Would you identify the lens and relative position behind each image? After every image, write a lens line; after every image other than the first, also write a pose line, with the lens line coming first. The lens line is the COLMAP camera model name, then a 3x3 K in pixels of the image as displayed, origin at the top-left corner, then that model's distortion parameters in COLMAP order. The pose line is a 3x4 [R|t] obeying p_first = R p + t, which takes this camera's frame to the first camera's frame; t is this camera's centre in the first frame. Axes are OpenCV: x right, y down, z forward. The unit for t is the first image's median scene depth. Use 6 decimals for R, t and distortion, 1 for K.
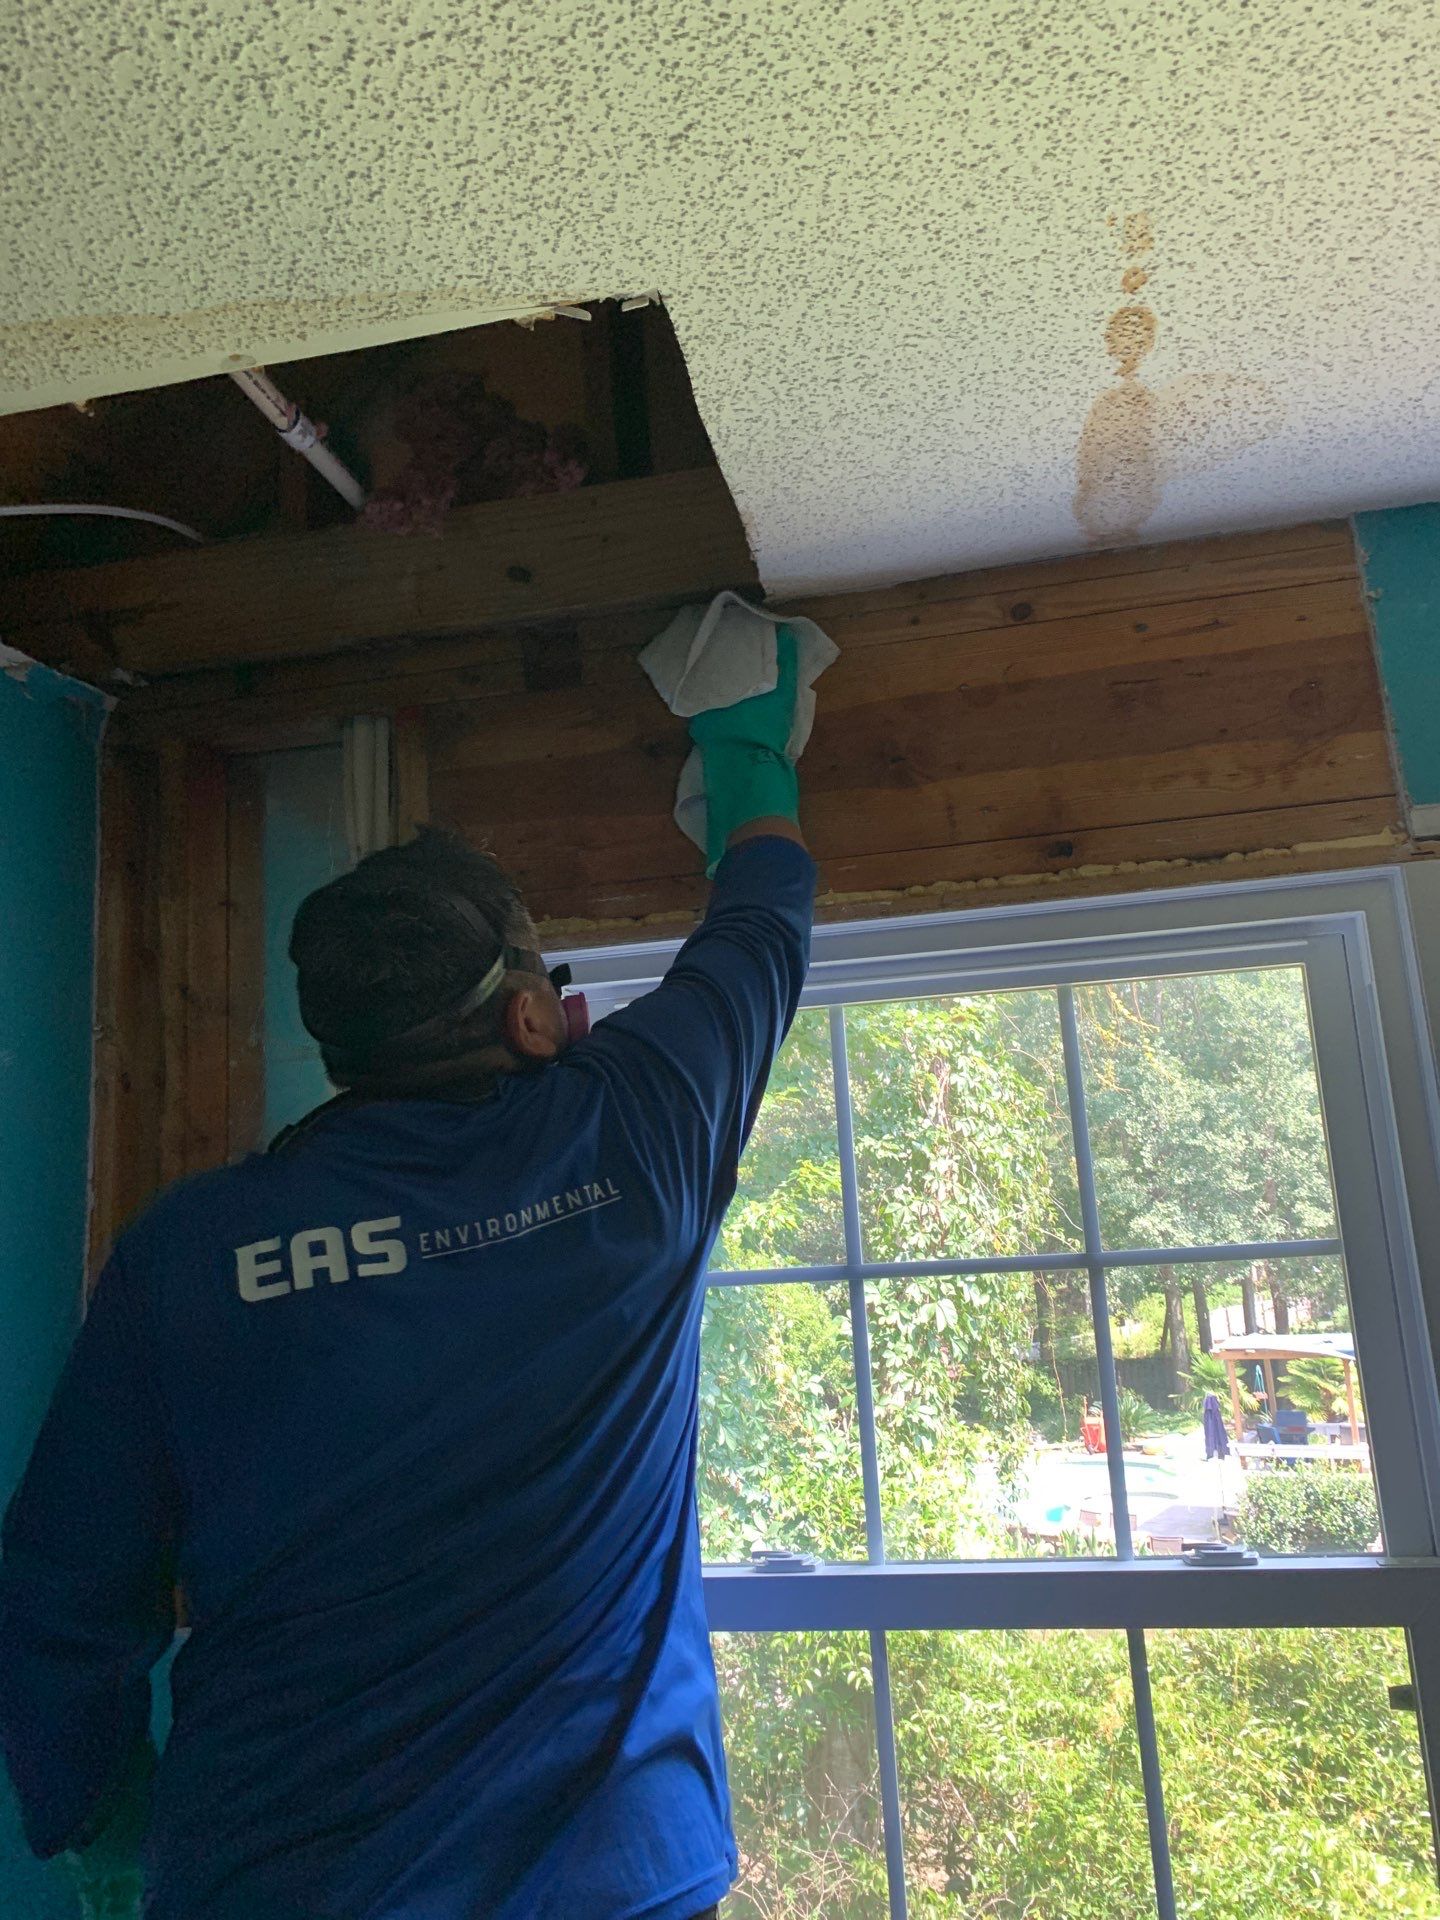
lens RADIAL K [[1494.9, 0, 715.2], [0, 1494.9, 949.5], [0, 0, 1]] dist [0.030819, -0.007121]
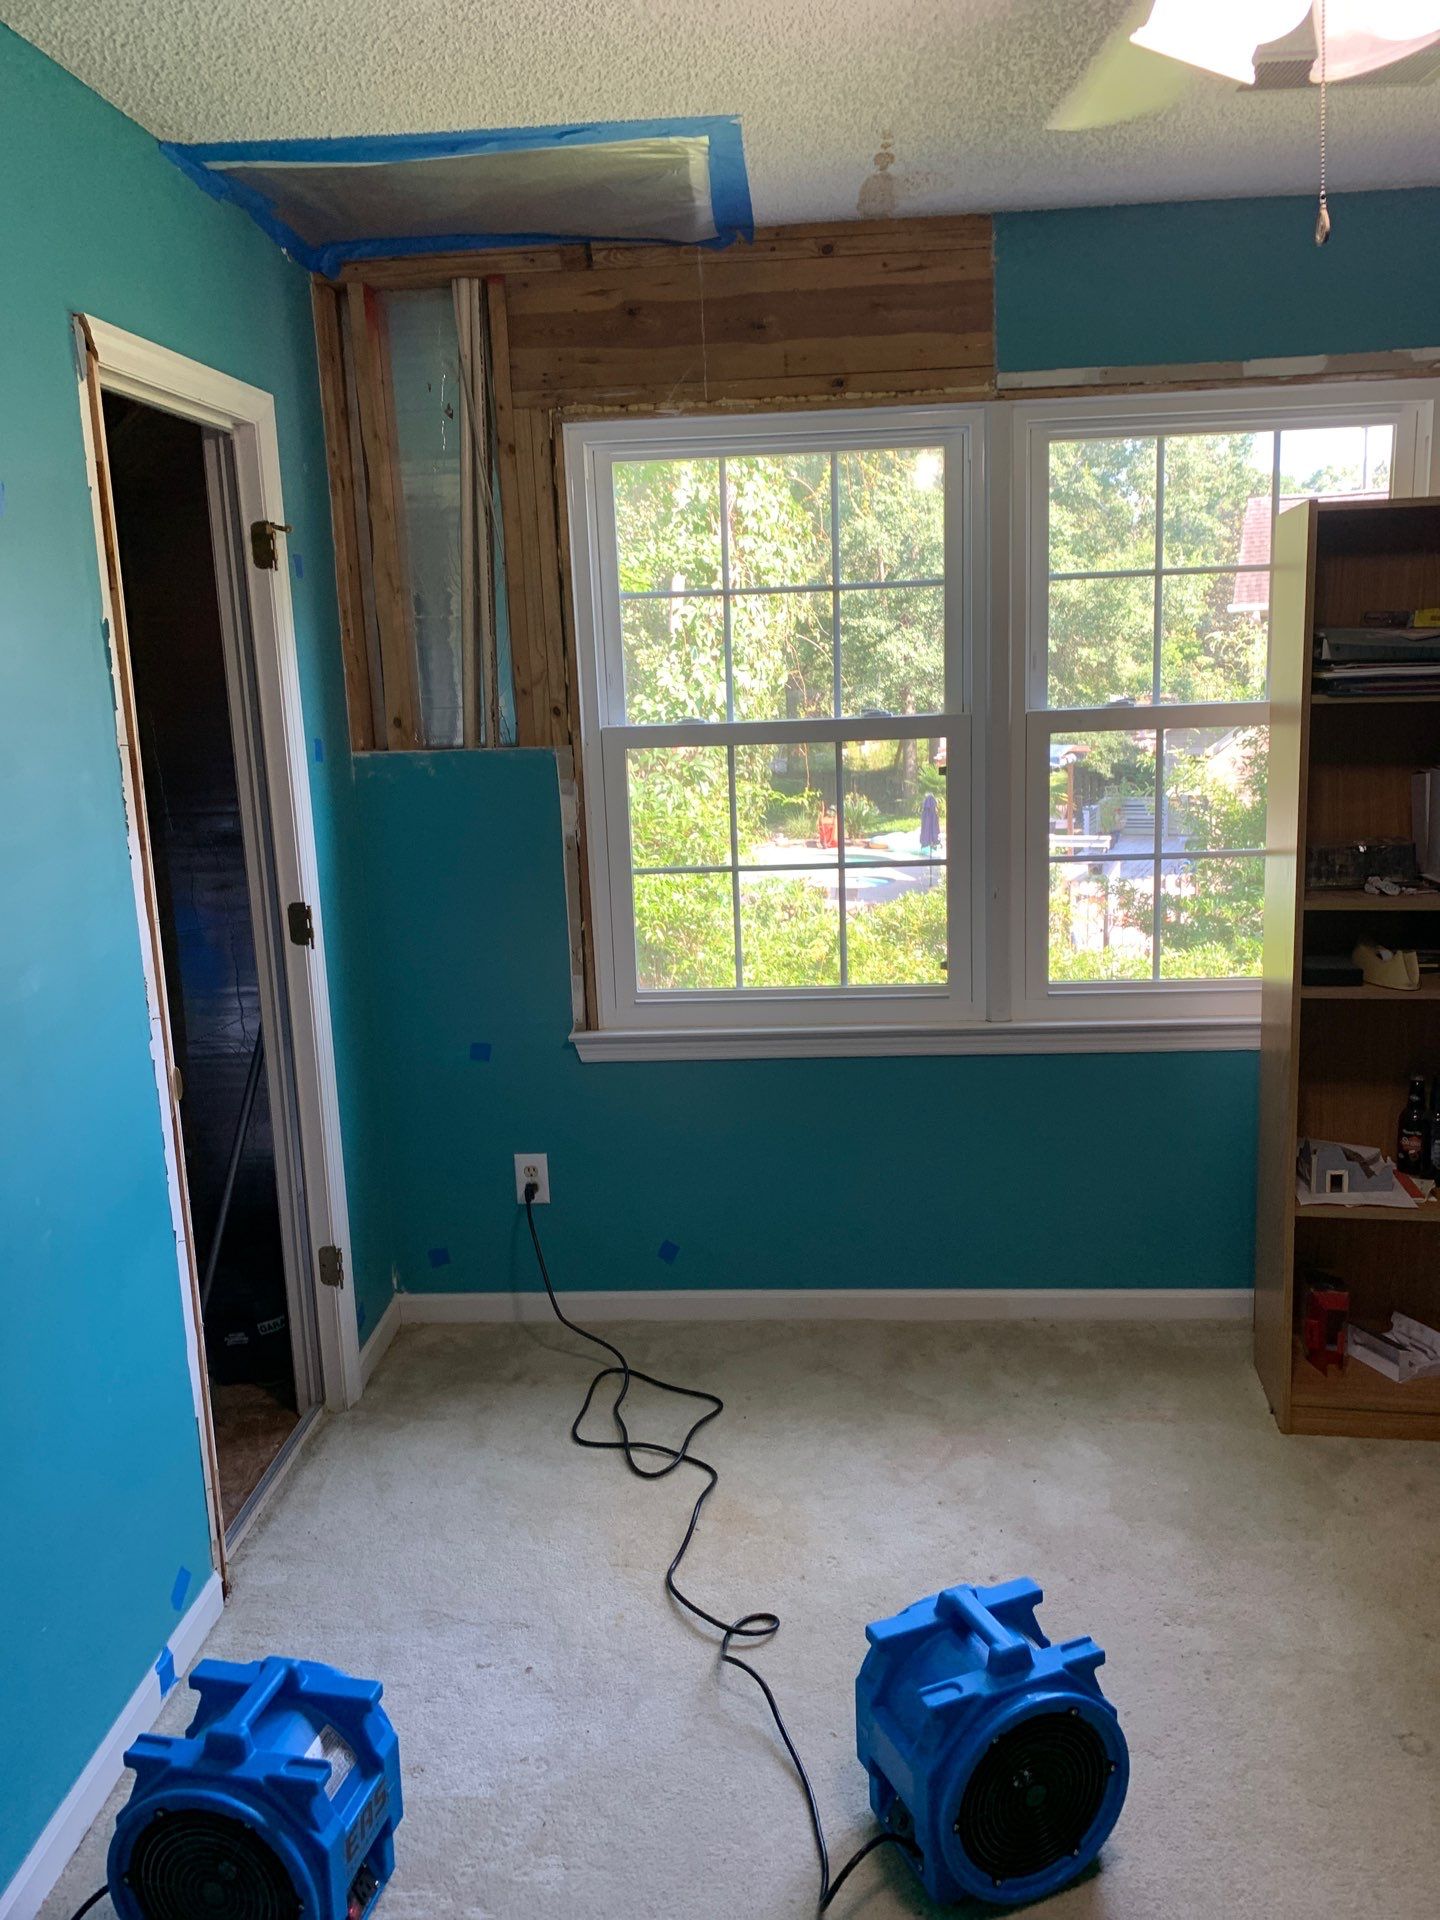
lens RADIAL K [[1494.9, 0, 715.2], [0, 1494.9, 949.5], [0, 0, 1]] dist [0.030819, -0.007121]
pose [[0.987247, -0.007938, 0.158999, -0.248125], [-0.051351, 0.929493, 0.365247, -0.082023], [-0.150687, -0.368754, 0.917232, -1.062051]]
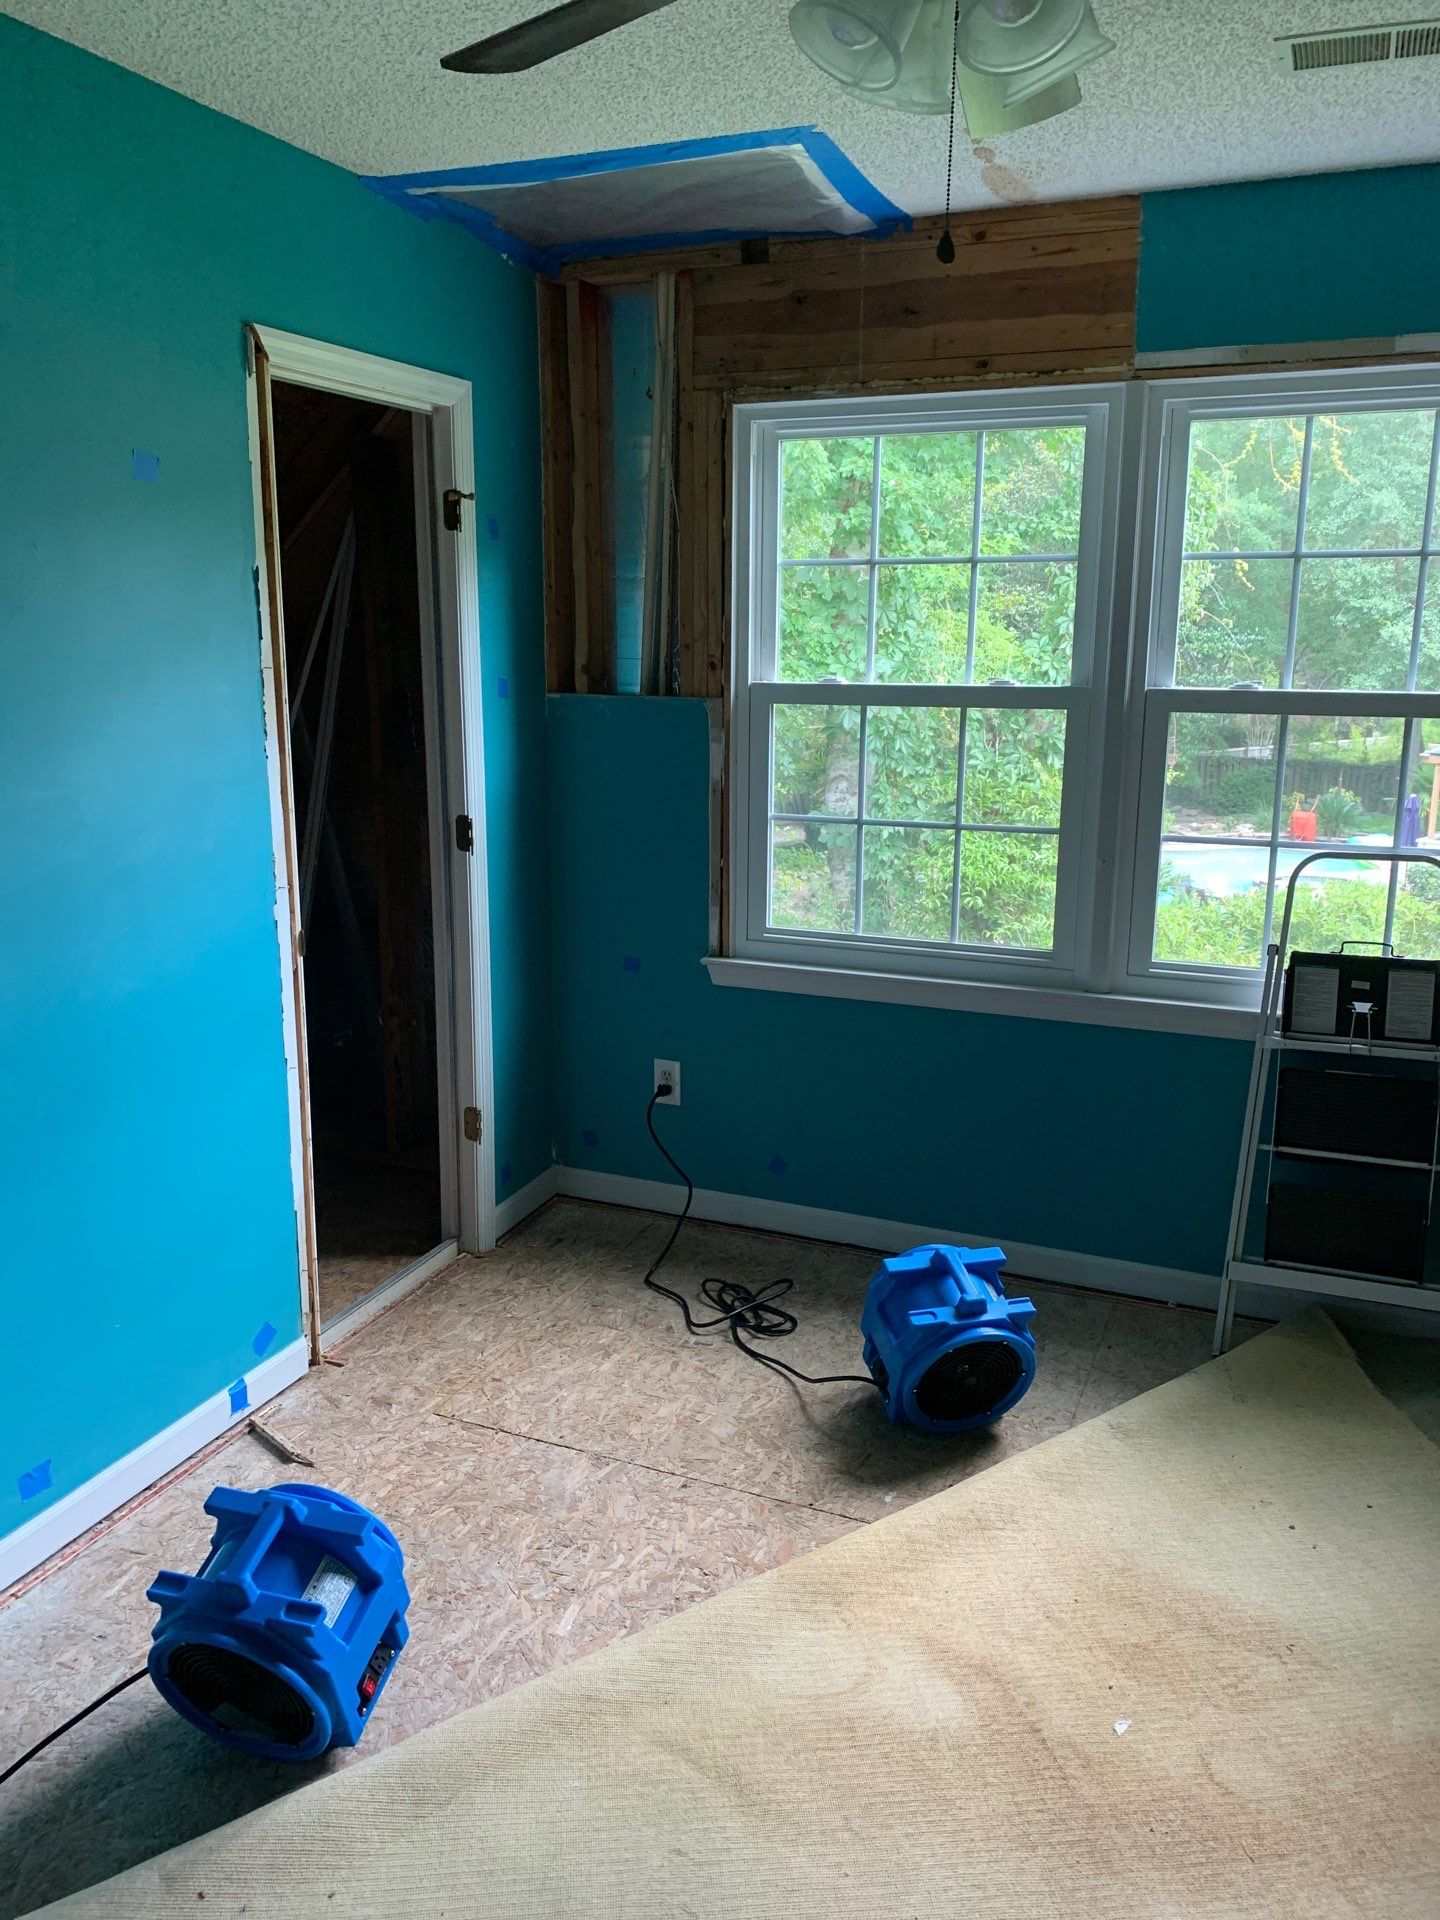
lens RADIAL K [[1472.0, 0, 698.8], [0, 1472.0, 956.1], [0, 0, 1]] dist [0.074520, -0.104493]
pose [[0.981172, 0.105718, -0.161633, 0.247642], [-0.031766, 0.913825, 0.404864, -0.131754], [0.190506, -0.392107, 0.899978, -1.230610]]
